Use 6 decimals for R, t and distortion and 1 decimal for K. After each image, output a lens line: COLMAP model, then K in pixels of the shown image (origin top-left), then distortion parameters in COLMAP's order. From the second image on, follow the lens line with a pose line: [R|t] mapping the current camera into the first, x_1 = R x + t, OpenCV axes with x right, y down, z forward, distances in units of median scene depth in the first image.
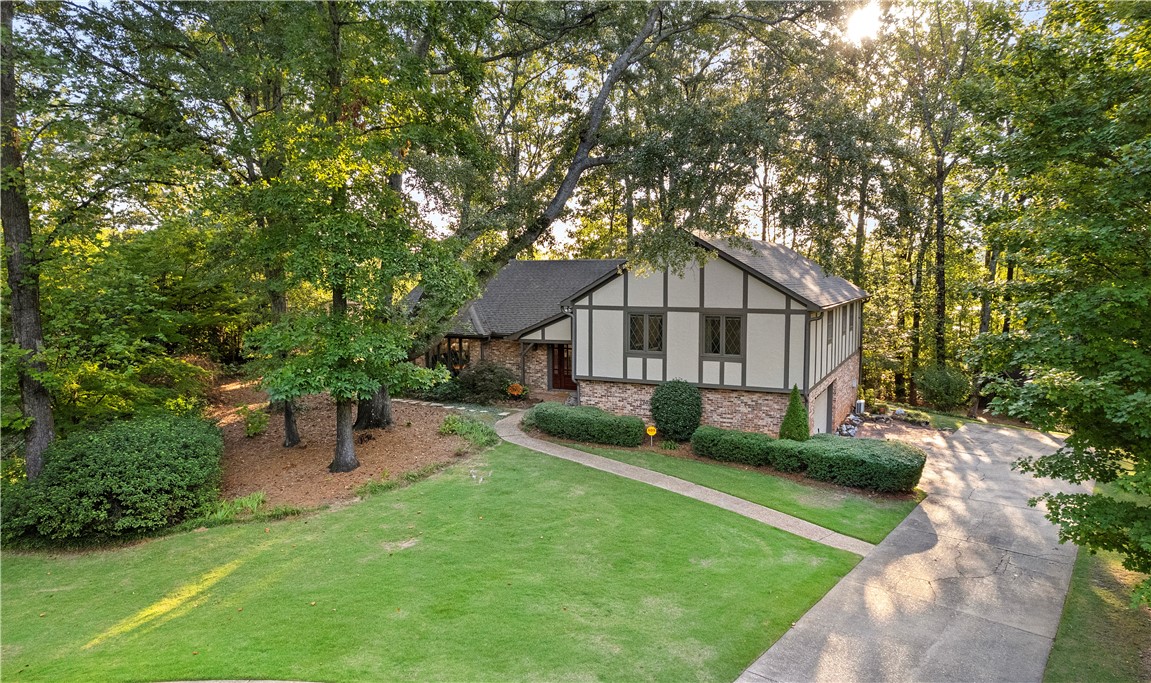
lens RADIAL K [[716.7, 0, 532.0], [0, 716.7, 293.9], [0, 0, 1]] dist [-0.008751, 0.000206]
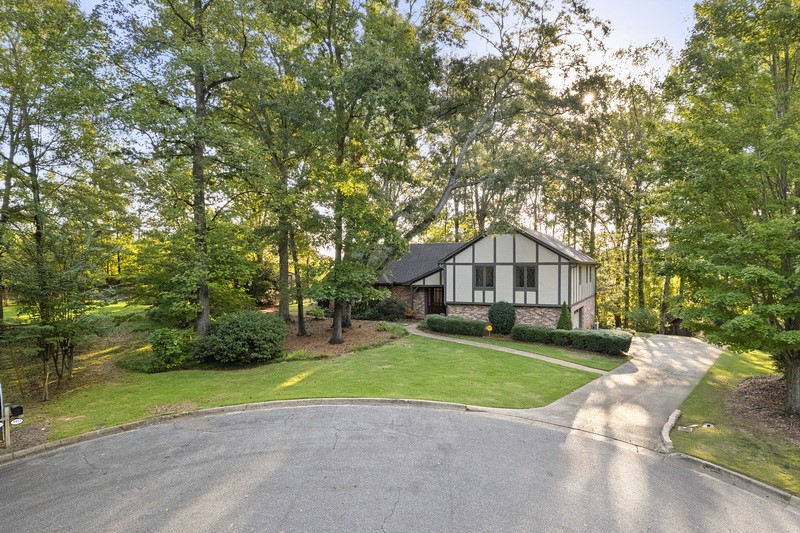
lens RADIAL K [[504.6, 0, 401.0], [0, 504.6, 267.0], [0, 0, 1]] dist [0.000855, 0.003936]
pose [[0.997396, -0.007764, 0.071694, -0.152544], [0.010422, 0.999269, -0.036773, 0.075518], [-0.071356, 0.037424, 0.996749, -0.294446]]
